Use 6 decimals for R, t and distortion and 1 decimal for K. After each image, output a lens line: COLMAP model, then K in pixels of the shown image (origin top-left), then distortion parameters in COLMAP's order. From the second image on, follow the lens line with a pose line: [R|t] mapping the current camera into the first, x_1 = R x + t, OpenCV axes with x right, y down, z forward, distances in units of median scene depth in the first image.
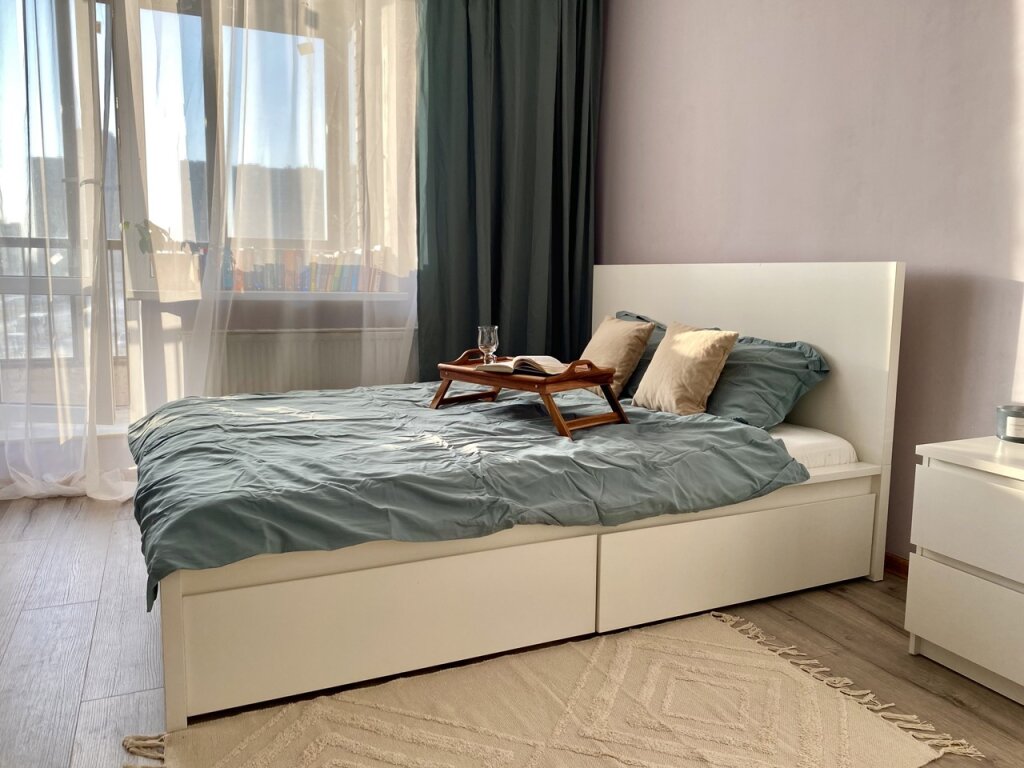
lens RADIAL K [[789.7, 0, 506.4], [0, 789.7, 374.4], [0, 0, 1]] dist [0.082968, -0.123578]
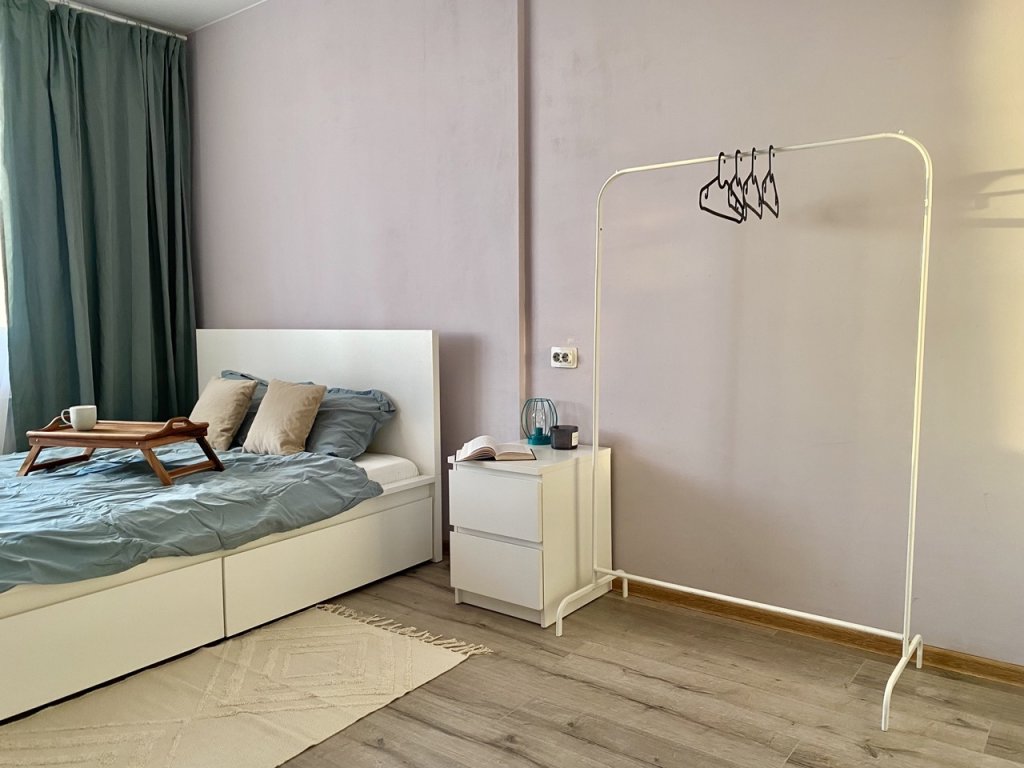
lens RADIAL K [[789.7, 0, 506.4], [0, 789.7, 374.4], [0, 0, 1]] dist [0.082968, -0.123578]
pose [[0.882308, -0.054801, 0.467472, -0.052846], [0.081136, 0.996039, -0.036371, -0.001536], [-0.463627, 0.070019, 0.883259, -0.295252]]
